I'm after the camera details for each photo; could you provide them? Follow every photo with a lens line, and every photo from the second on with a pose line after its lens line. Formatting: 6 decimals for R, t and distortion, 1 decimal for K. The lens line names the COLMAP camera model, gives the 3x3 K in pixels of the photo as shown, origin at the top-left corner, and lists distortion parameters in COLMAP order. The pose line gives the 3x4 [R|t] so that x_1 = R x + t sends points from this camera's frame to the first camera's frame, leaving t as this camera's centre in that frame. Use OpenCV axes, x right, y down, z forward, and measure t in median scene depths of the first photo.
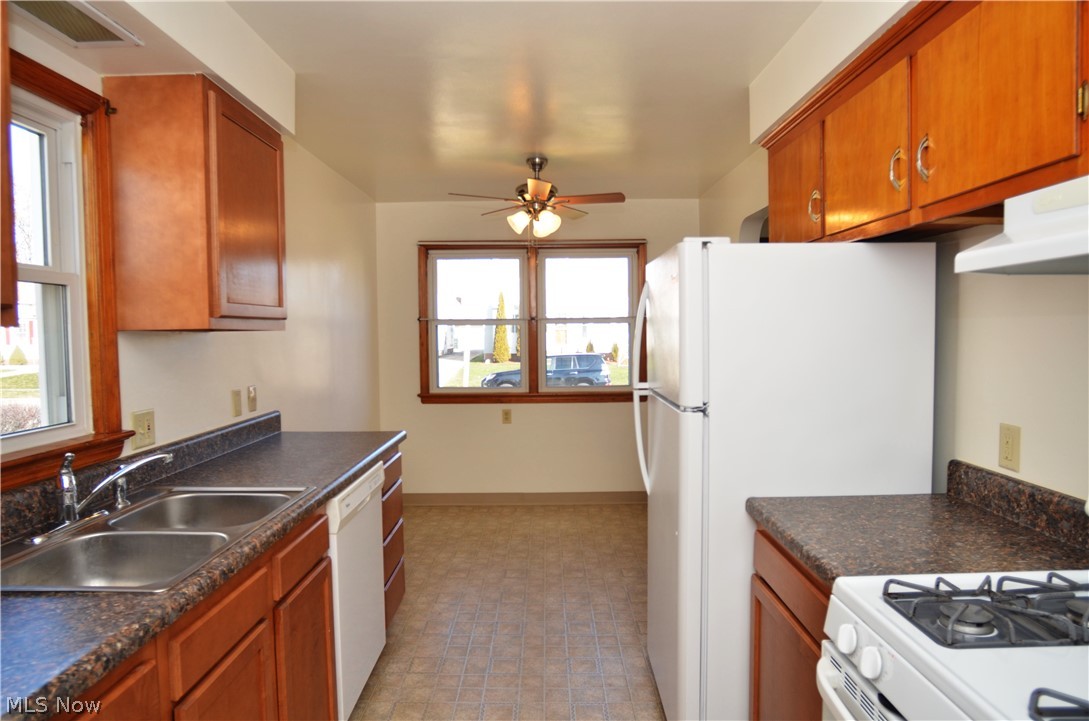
lens RADIAL K [[659.9, 0, 544.5], [0, 659.9, 360.5], [0, 0, 1]] dist [-0.080964, 0.043147]
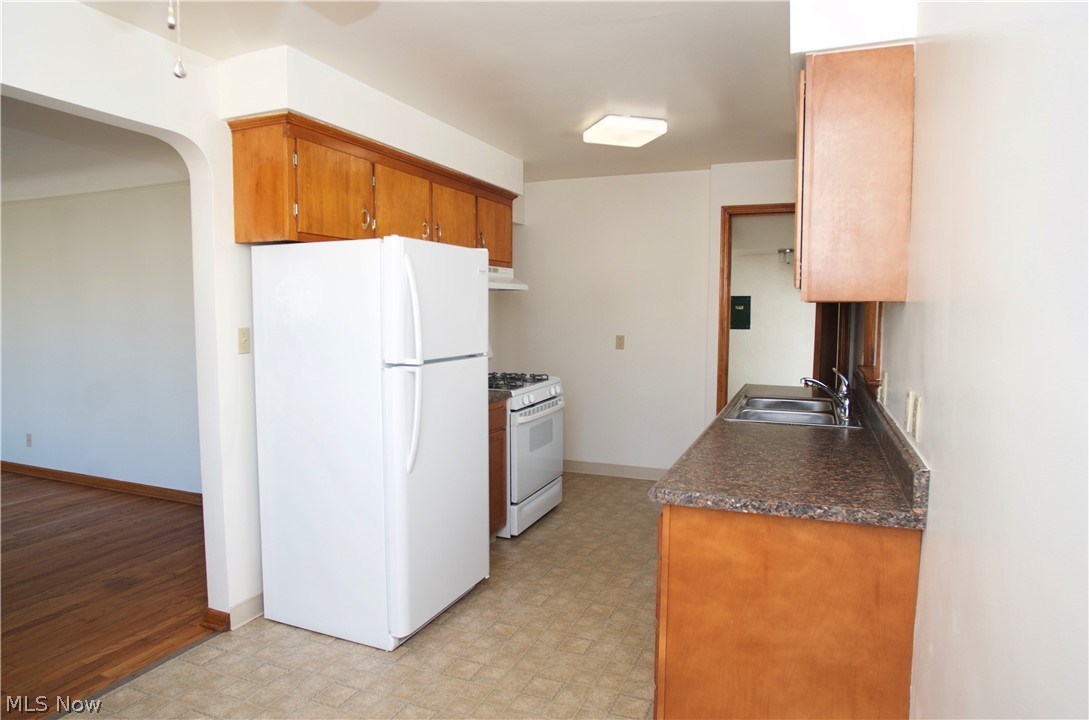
lens RADIAL K [[659.9, 0, 544.5], [0, 659.9, 360.0], [0, 0, 1]] dist [-0.080964, 0.043147]
pose [[-0.924831, -0.021638, 0.379762, -0.546911], [0.024961, 0.992777, 0.117353, -0.100655], [-0.379558, 0.118011, -0.917610, 2.477420]]
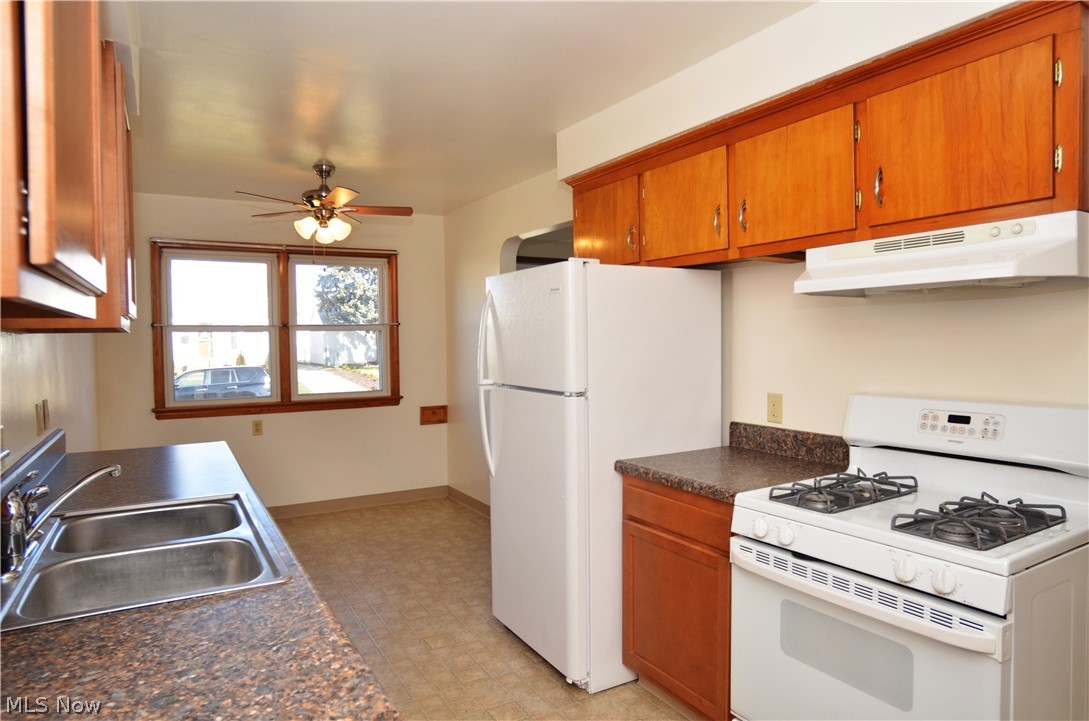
lens RADIAL K [[659.9, 0, 544.5], [0, 659.9, 360.5], [0, 0, 1]] dist [-0.080964, 0.043147]
pose [[0.862743, -0.017621, 0.505336, -0.467767], [0.025965, 0.999618, -0.009474, 0.020053], [-0.504976, 0.021295, 0.862871, -0.059646]]
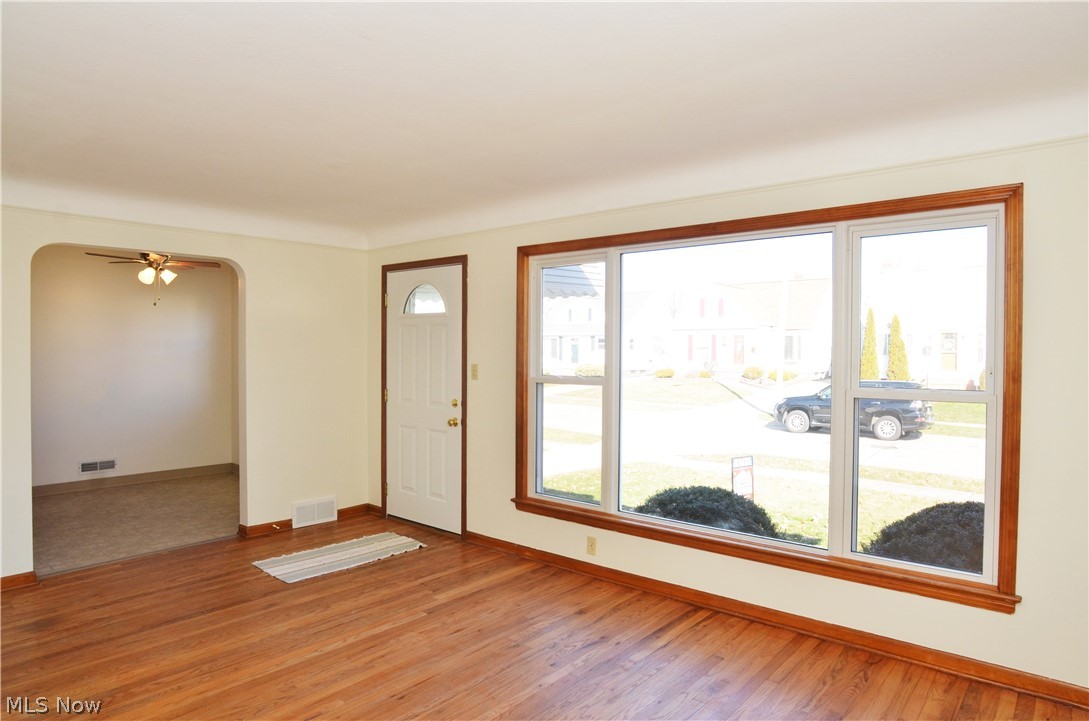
lens RADIAL K [[659.9, 0, 544.5], [0, 659.9, 360.5], [0, 0, 1]] dist [-0.080964, 0.043147]
pose [[0.762534, 0.026470, -0.646406, 3.184788], [-0.044365, 0.998950, -0.011429, -0.089256], [0.645425, 0.037393, 0.762908, 0.982195]]
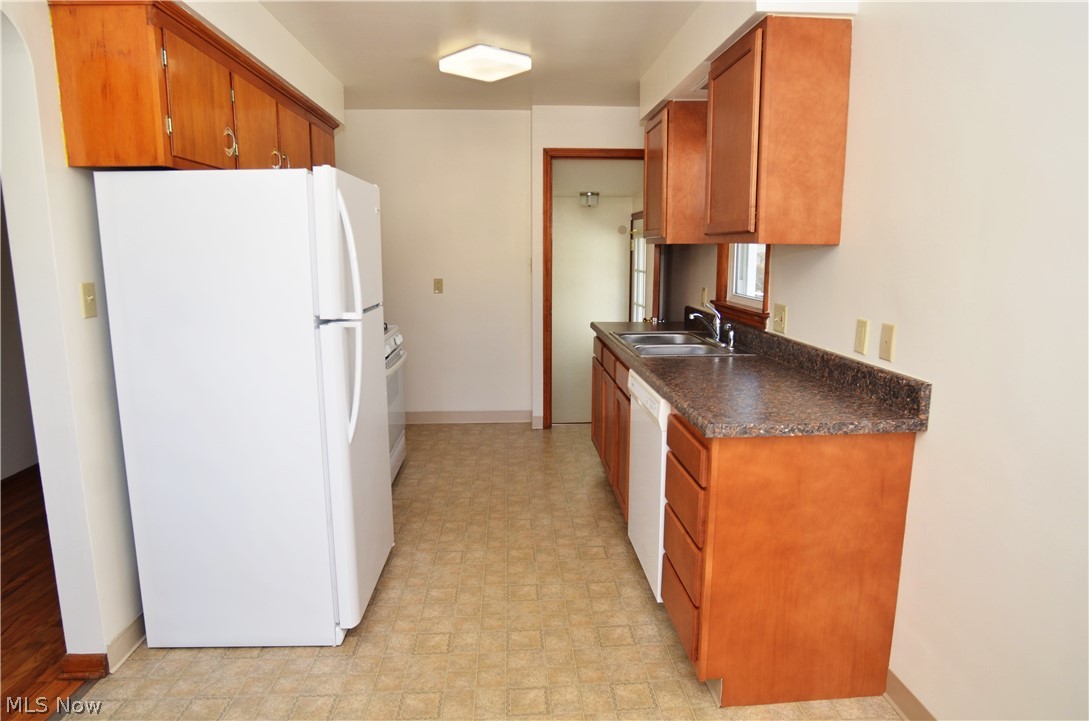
lens RADIAL K [[659.9, 0, 544.5], [0, 659.9, 360.5], [0, 0, 1]] dist [-0.080964, 0.043147]
pose [[-0.998329, 0.022565, -0.053195, -0.070383], [0.010730, 0.976981, 0.213055, -0.111118], [0.056778, 0.212129, -0.975591, 2.505458]]
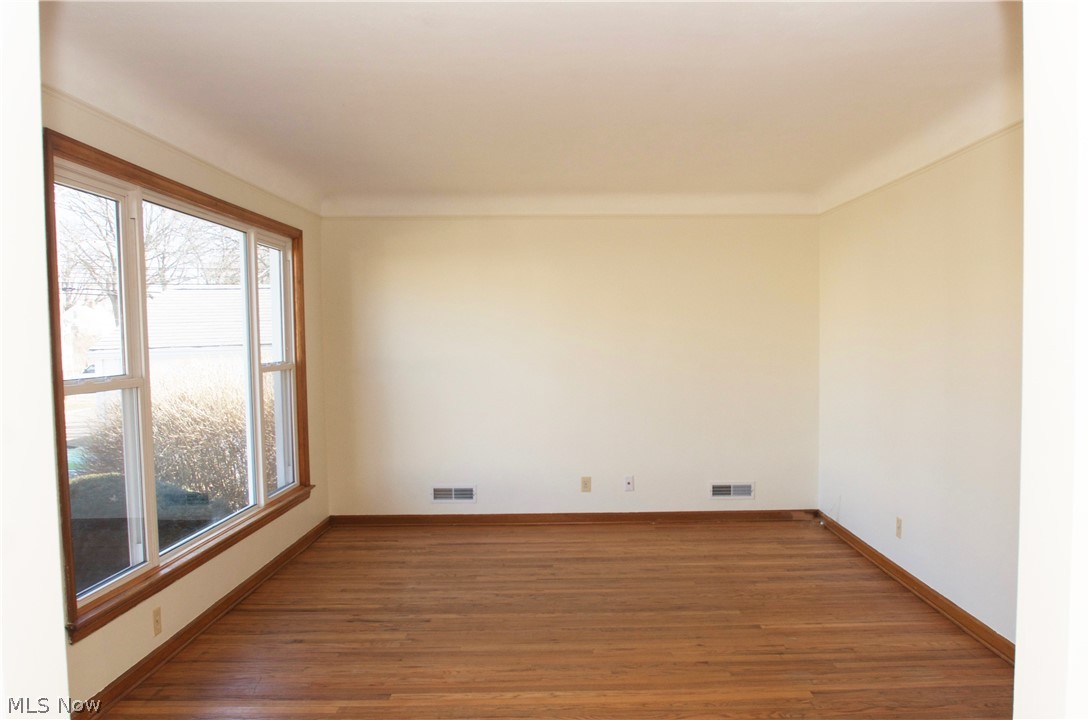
lens RADIAL K [[859.0, 0, 585.9], [0, 859.0, 383.8], [0, 0, 1]] dist [-0.062384, -0.000058]
pose [[-0.021832, -0.042247, 0.998869, 0.097589], [0.057454, 0.997403, 0.043441, -0.070860], [-0.998109, 0.058338, -0.019348, 1.780162]]
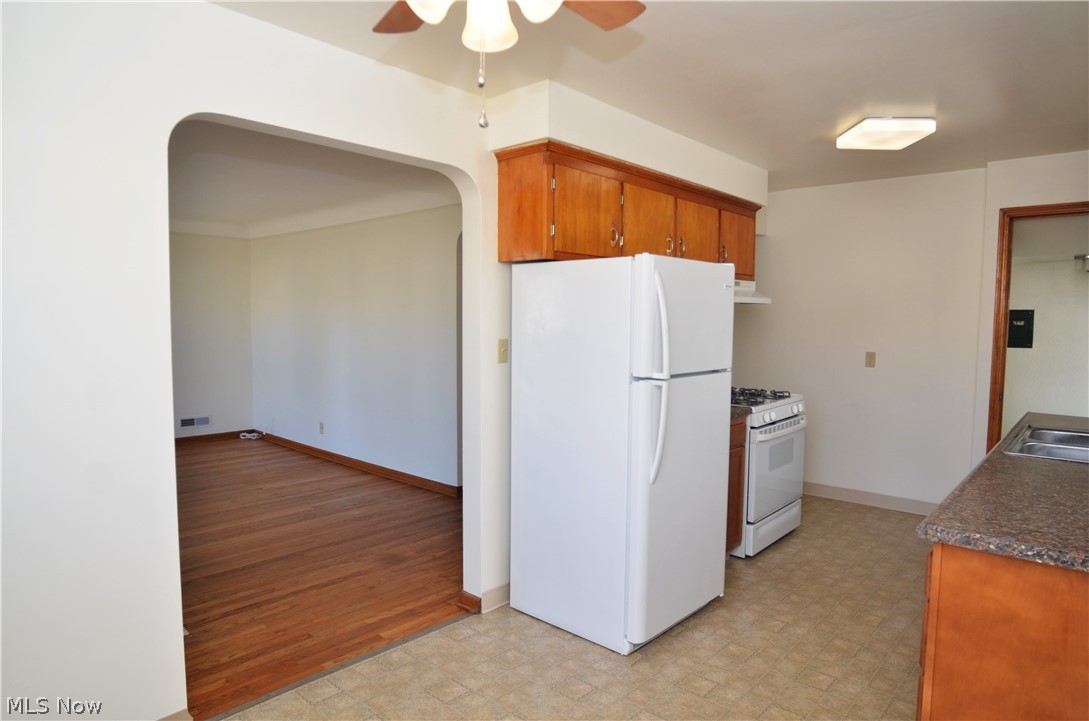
lens RADIAL K [[659.9, 0, 544.5], [0, 659.9, 360.5], [0, 0, 1]] dist [-0.080964, 0.043147]
pose [[-0.743985, -0.040144, 0.666989, -0.526433], [0.030851, 0.995065, 0.094303, -0.115385], [-0.667483, 0.090738, -0.739076, 2.522125]]
